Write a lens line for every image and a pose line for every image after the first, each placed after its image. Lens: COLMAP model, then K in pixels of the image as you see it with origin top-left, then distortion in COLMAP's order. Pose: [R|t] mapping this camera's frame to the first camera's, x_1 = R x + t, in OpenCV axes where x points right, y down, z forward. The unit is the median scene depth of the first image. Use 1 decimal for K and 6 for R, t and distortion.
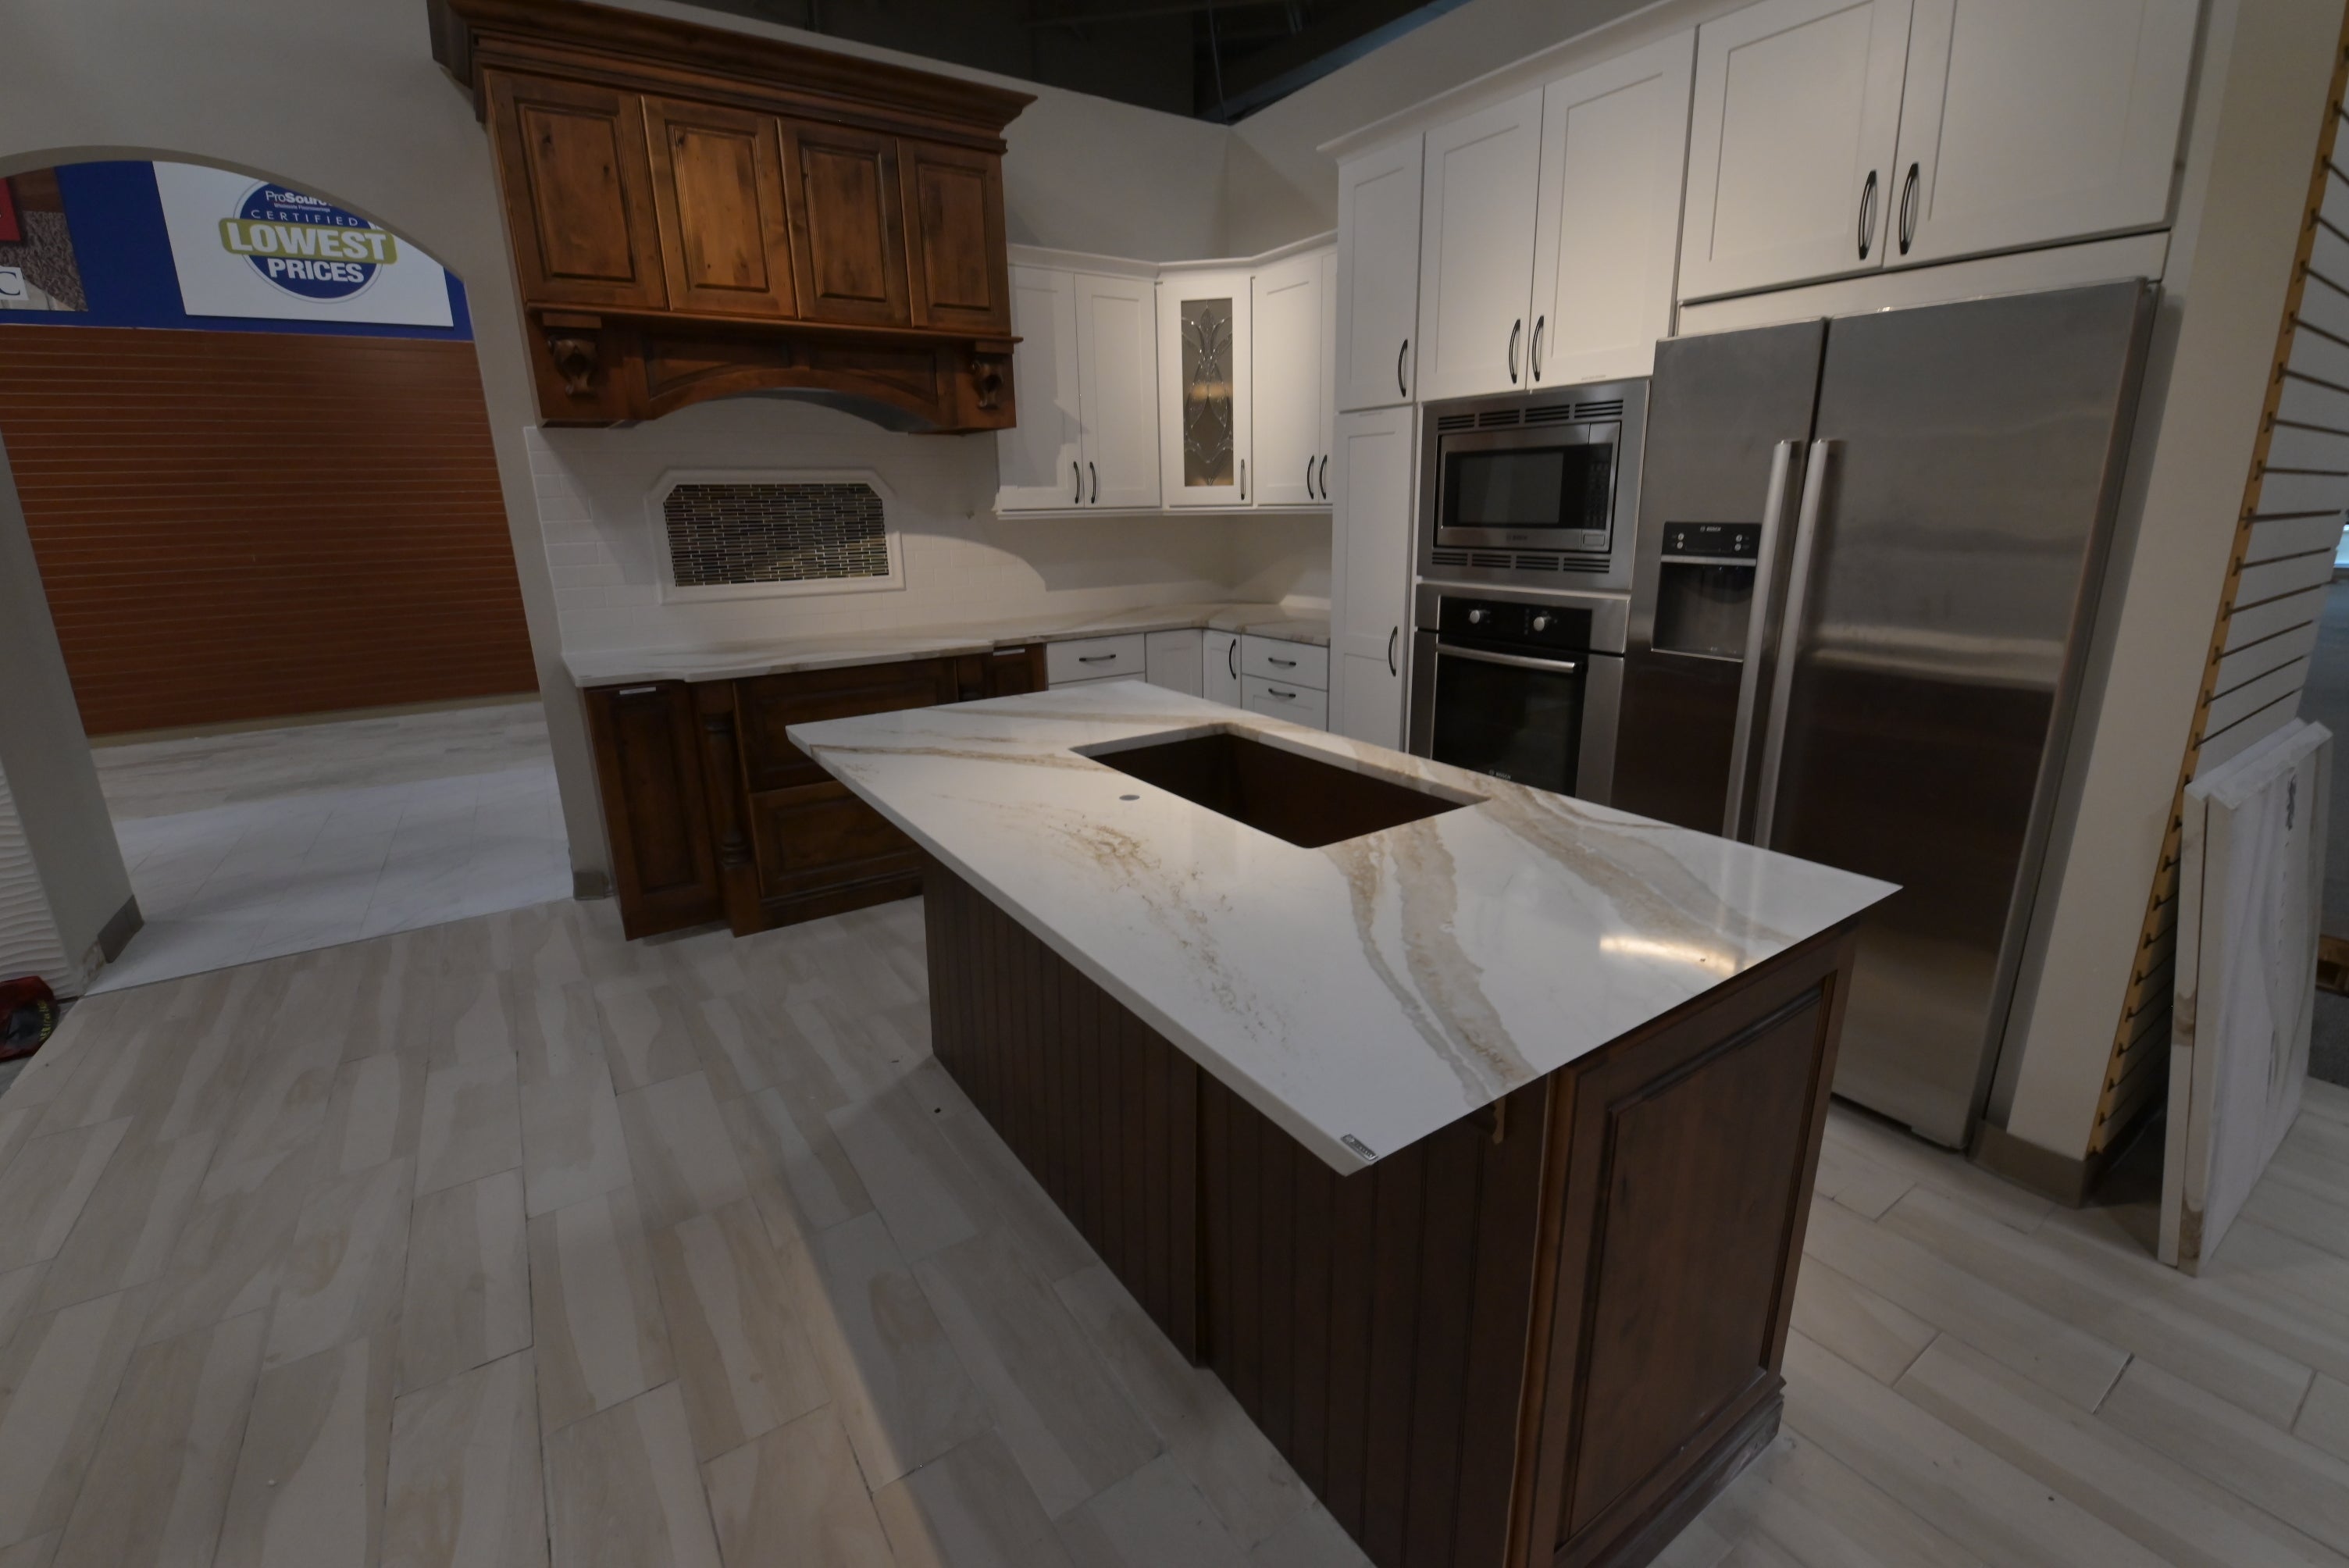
lens RADIAL K [[999.6, 0, 1194.8], [0, 999.6, 772.0], [0, 0, 1]] dist [-0.006574, -0.008404]
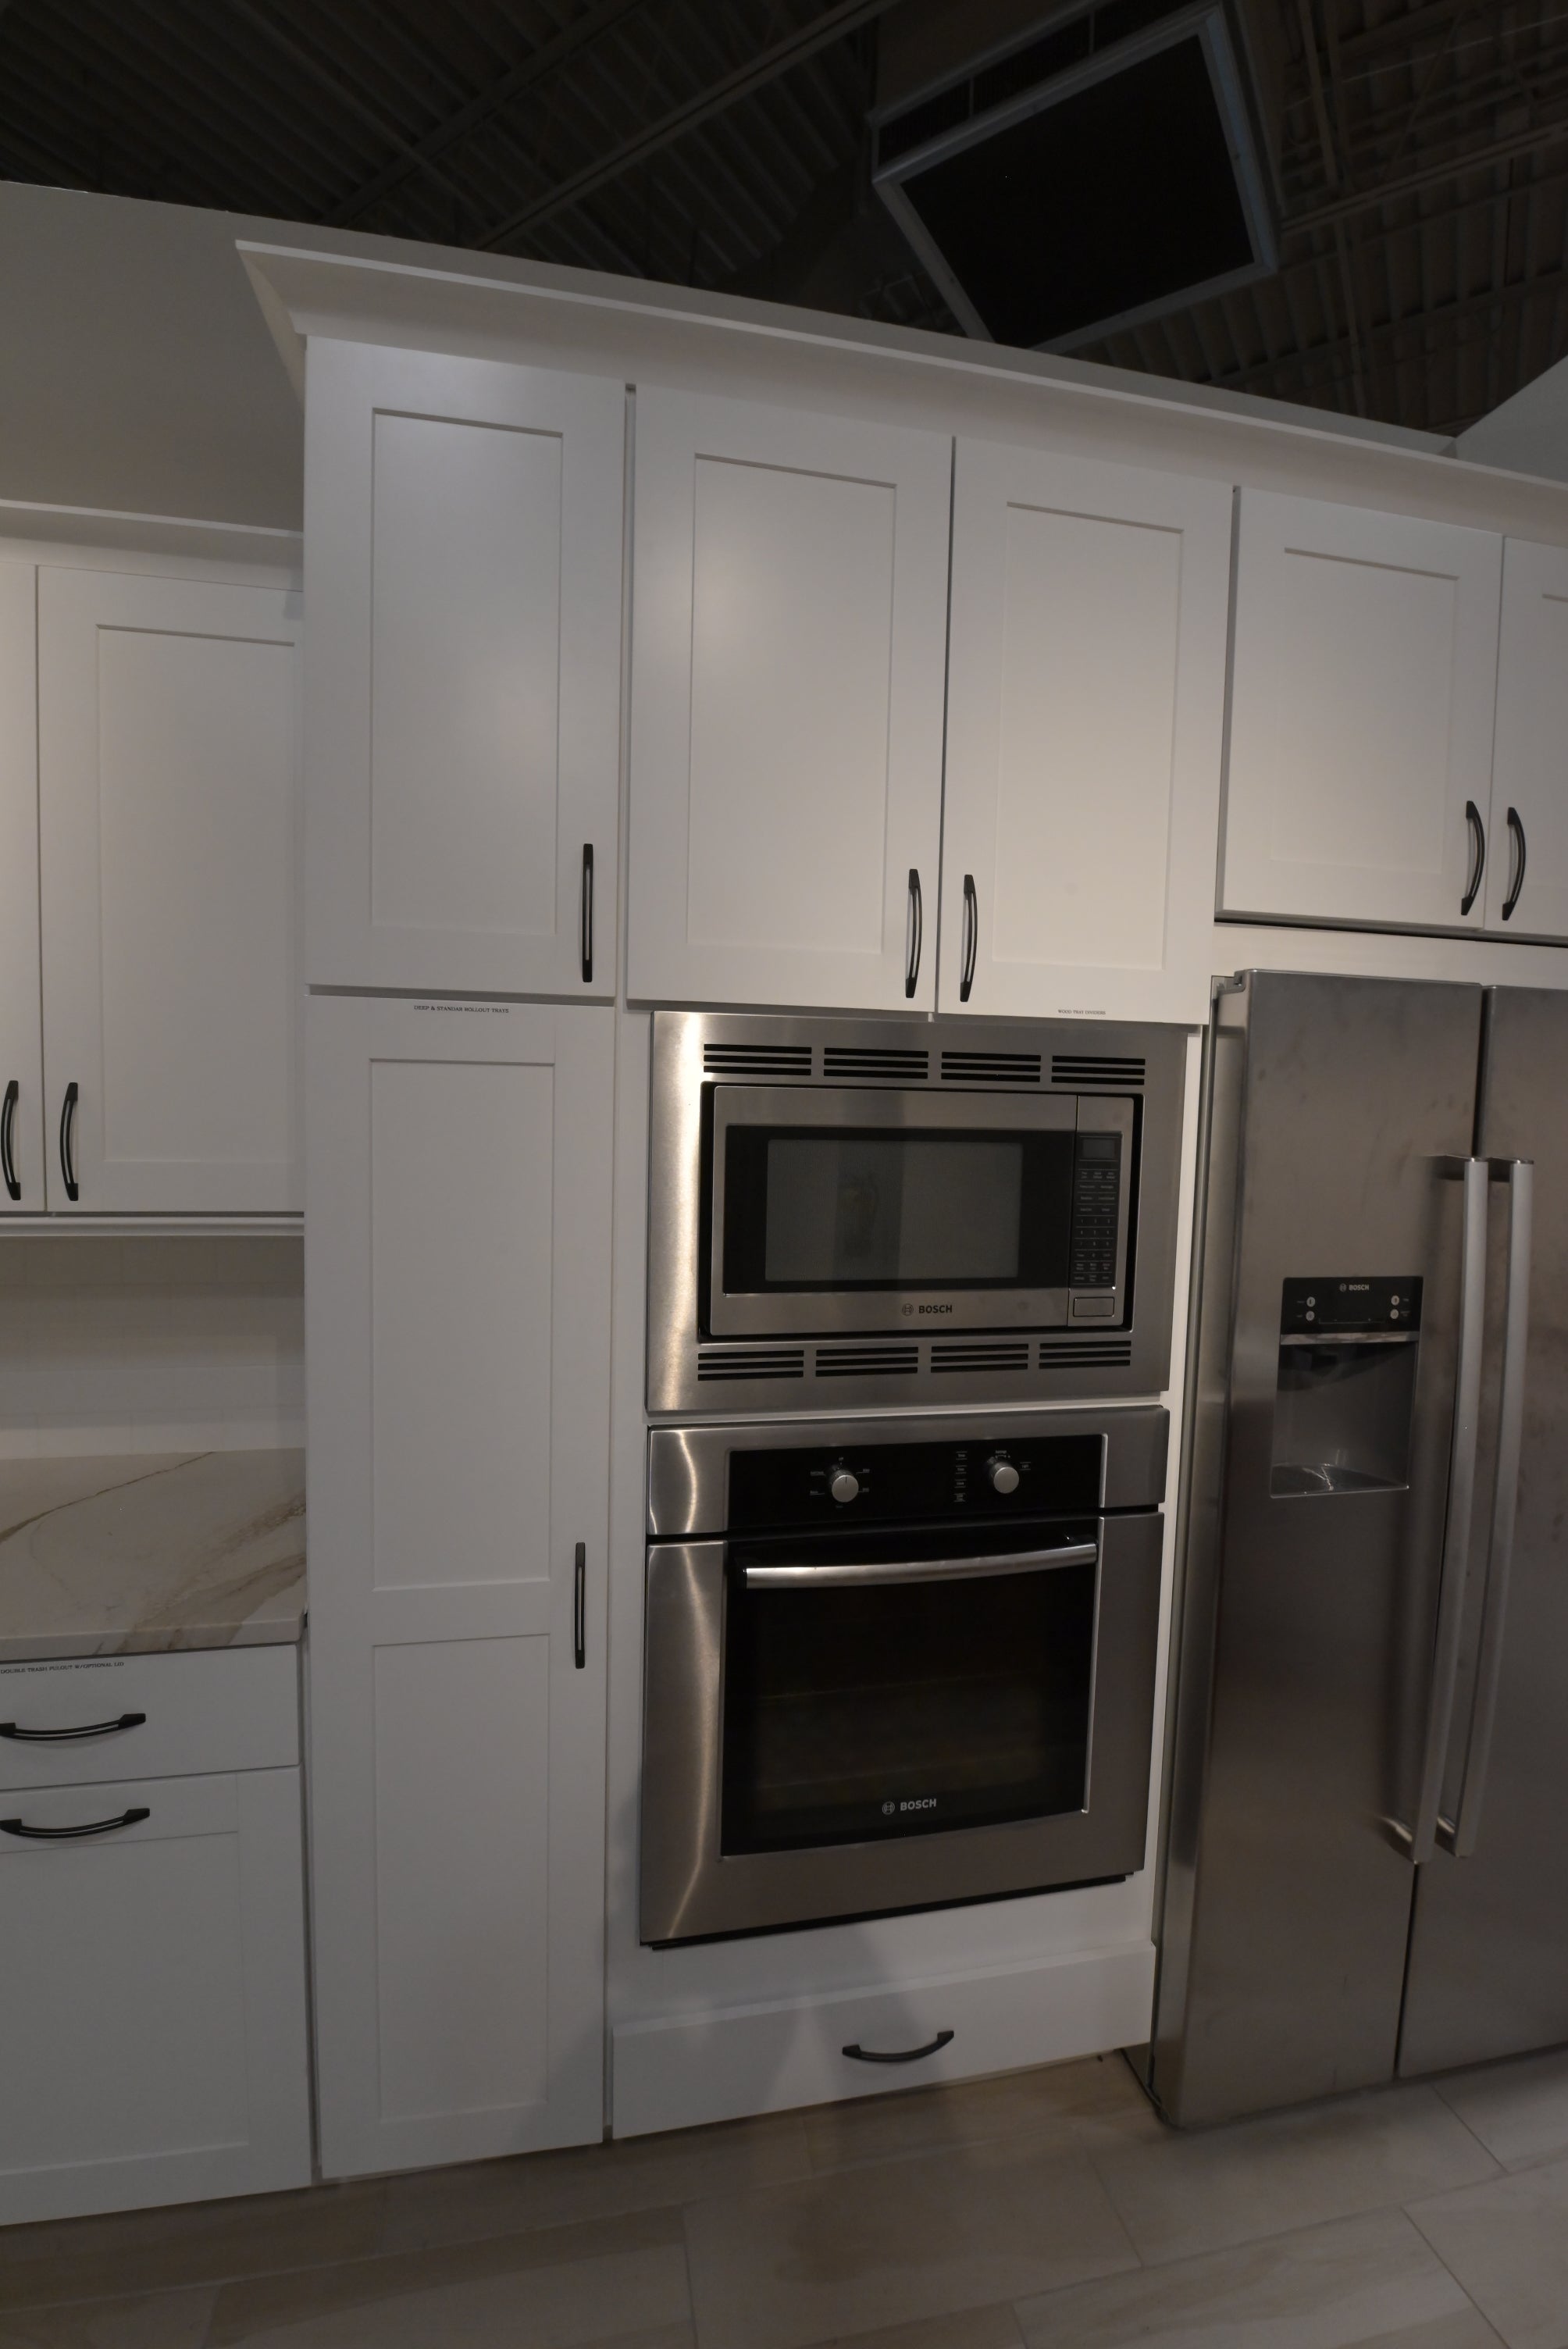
lens RADIAL K [[999.6, 0, 767.1], [0, 999.6, 1171.6], [0, 0, 1]] dist [-0.006574, -0.008404]
pose [[0.391253, -0.035531, 0.919597, -0.126732], [0.212682, 0.975695, -0.052790, -0.260466], [-0.895370, 0.216236, 0.389300, 0.781466]]
